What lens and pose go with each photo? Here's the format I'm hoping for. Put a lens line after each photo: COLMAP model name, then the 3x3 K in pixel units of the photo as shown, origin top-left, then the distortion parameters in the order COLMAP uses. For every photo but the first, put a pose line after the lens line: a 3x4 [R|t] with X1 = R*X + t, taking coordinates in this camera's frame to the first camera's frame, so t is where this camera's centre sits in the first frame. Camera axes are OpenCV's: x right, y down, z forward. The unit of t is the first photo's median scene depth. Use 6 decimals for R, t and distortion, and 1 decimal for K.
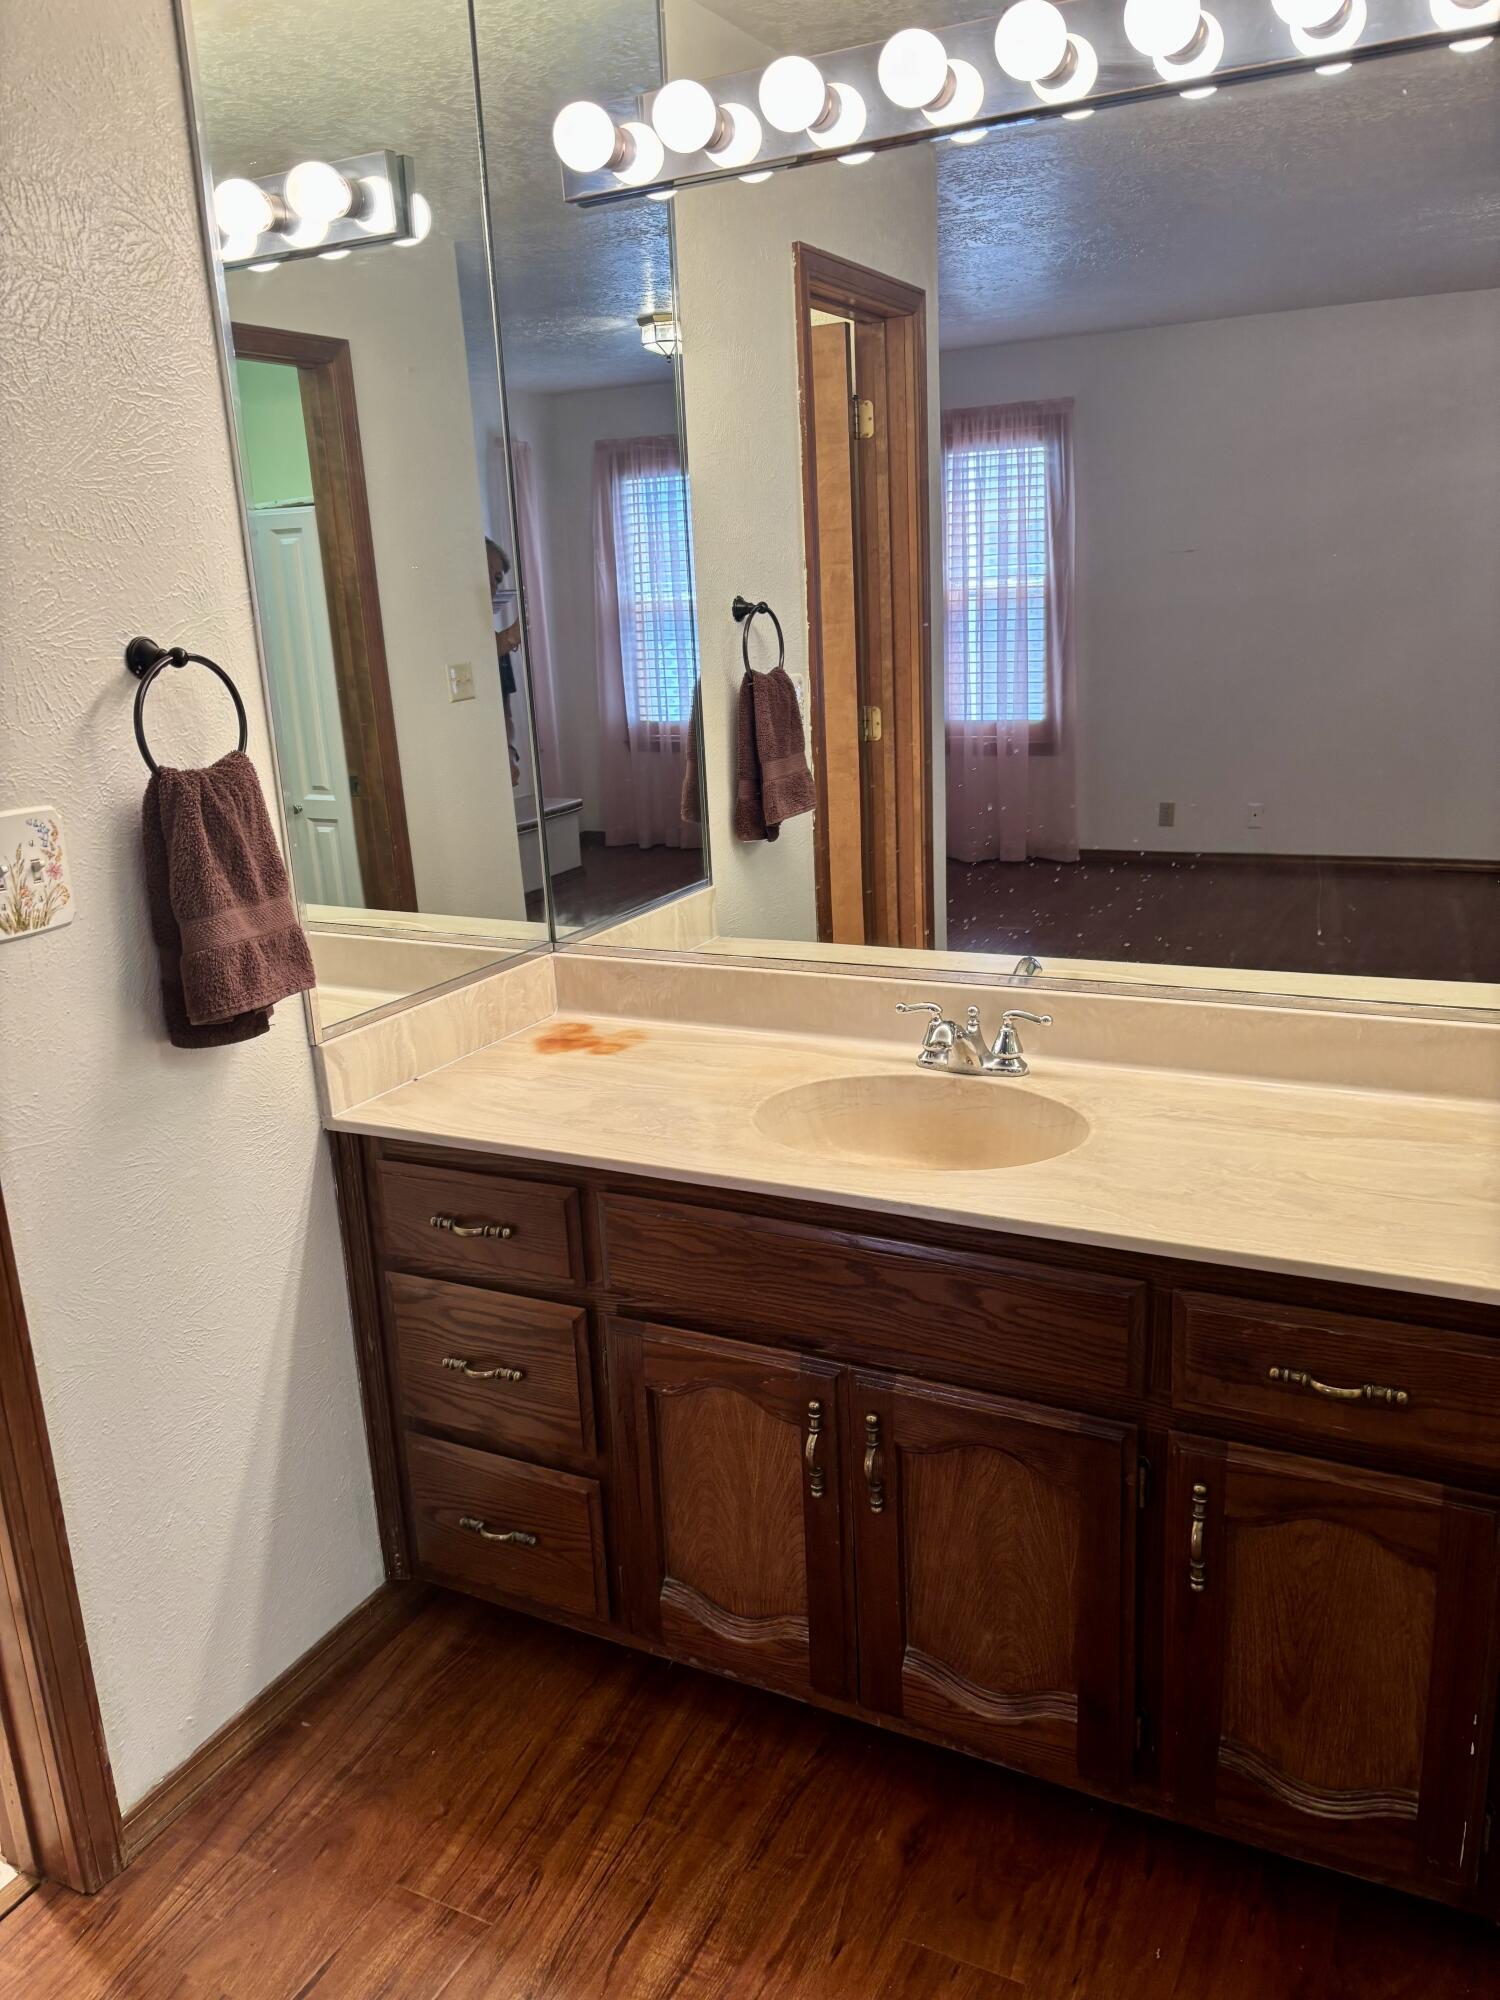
lens RADIAL K [[1514.2, 0, 750.1], [0, 1514.2, 1007.4], [0, 0, 1]] dist [0.027171, -0.033569]
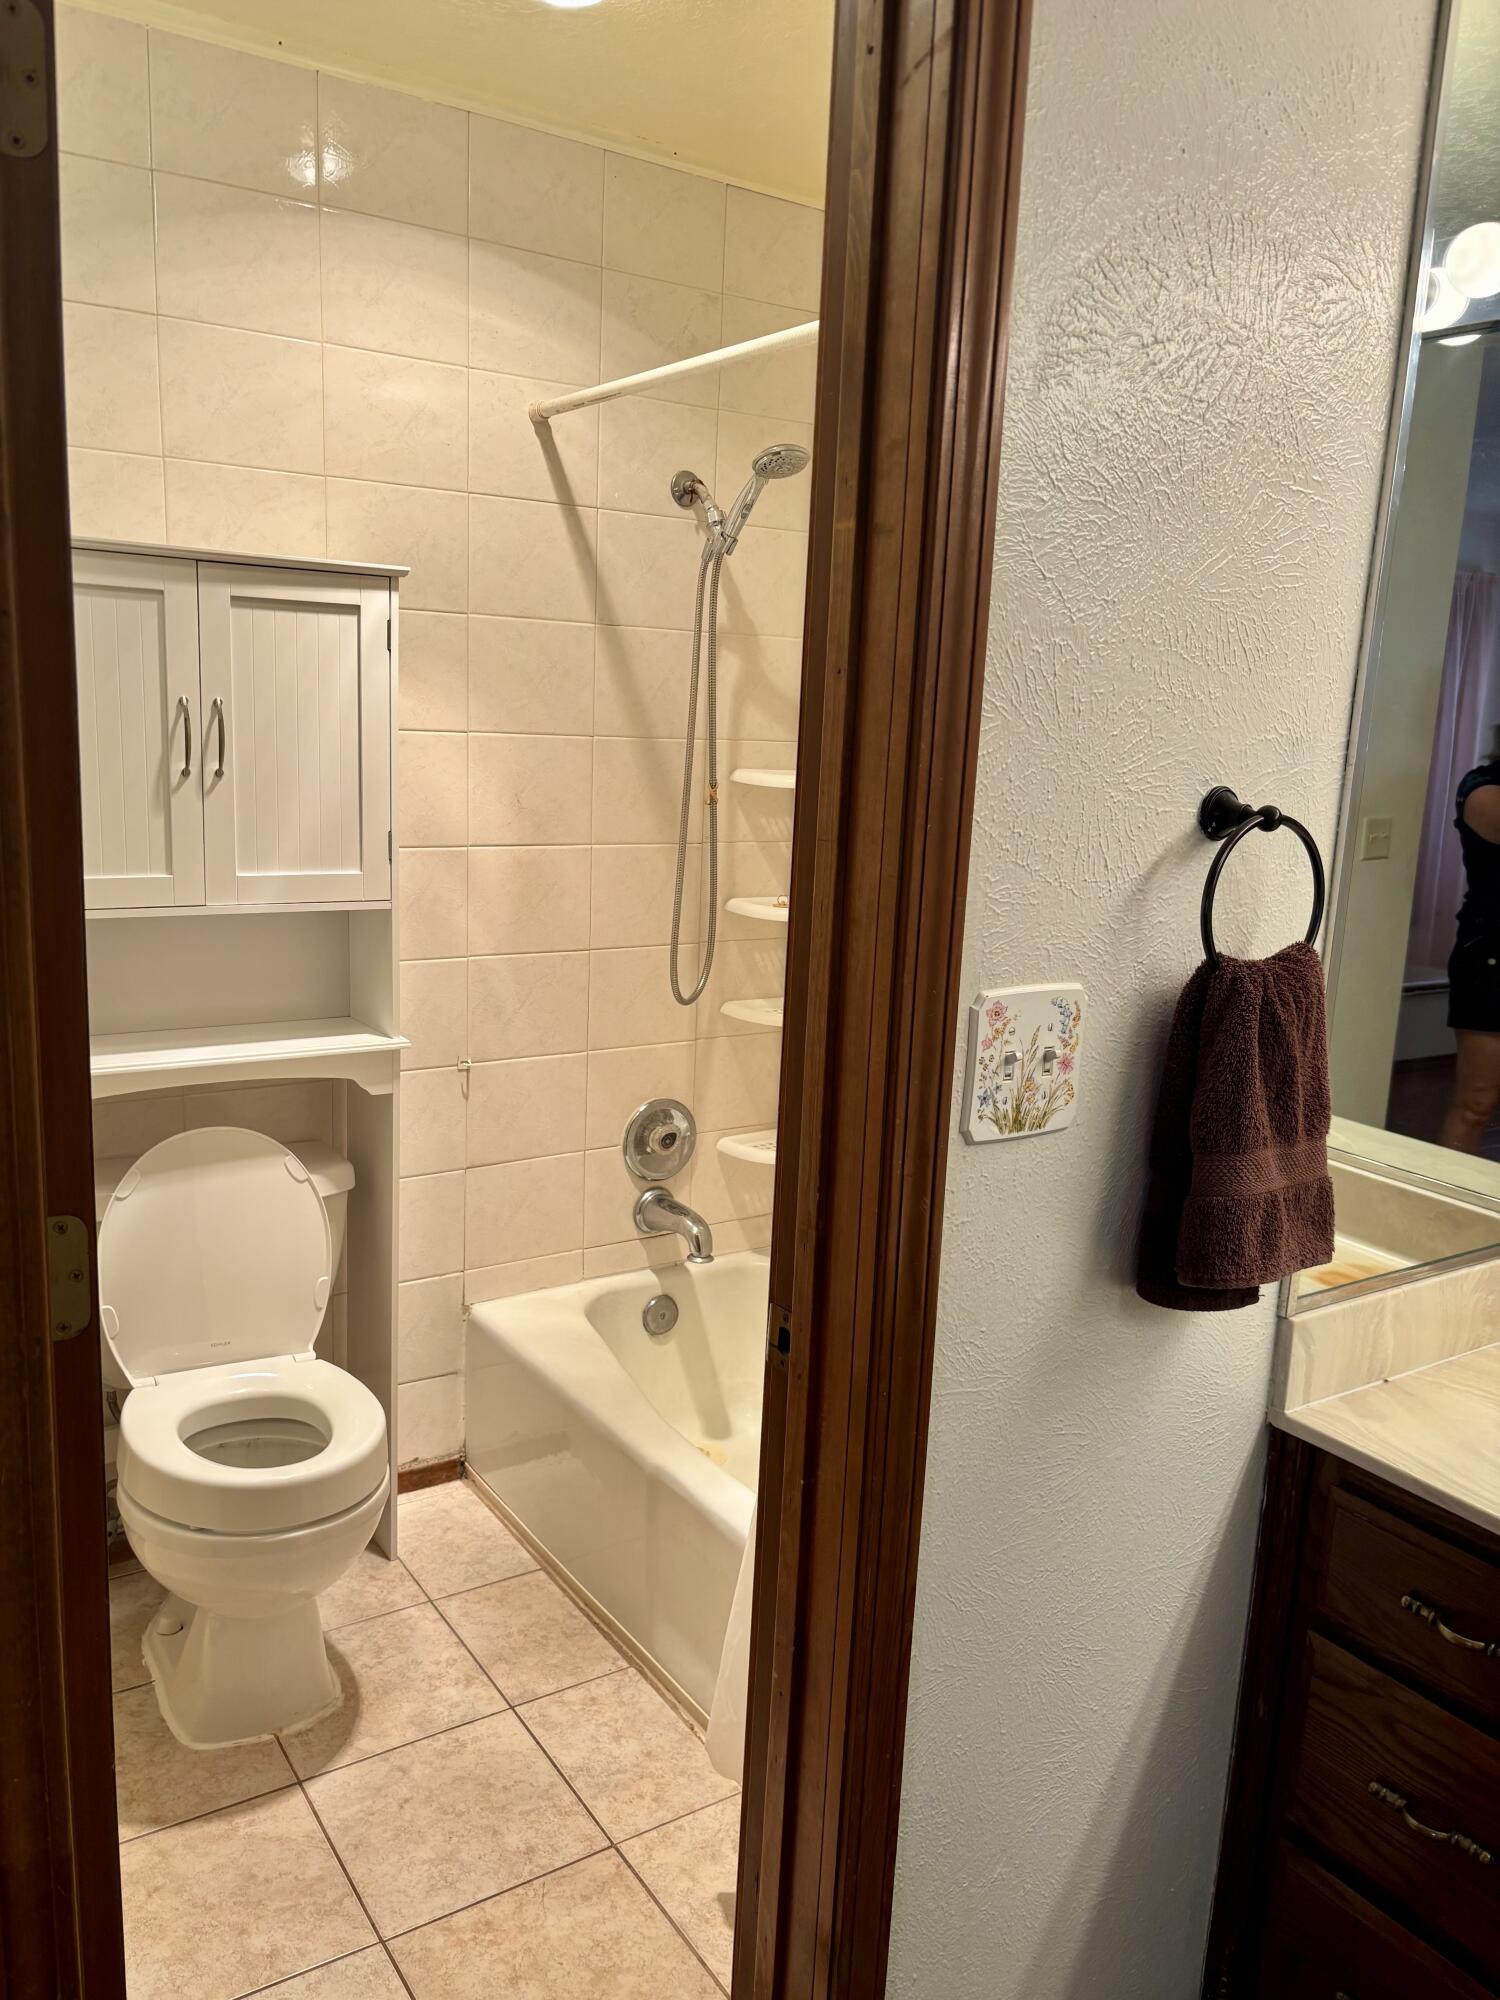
lens RADIAL K [[1514.2, 0, 745.3], [0, 1514.2, 993.3], [0, 0, 1]] dist [0.027171, -0.033569]
pose [[0.868992, 0.173193, -0.463527, -0.231814], [-0.212809, 0.976499, -0.034101, -0.060256], [0.446727, 0.128276, 0.885427, 0.207633]]
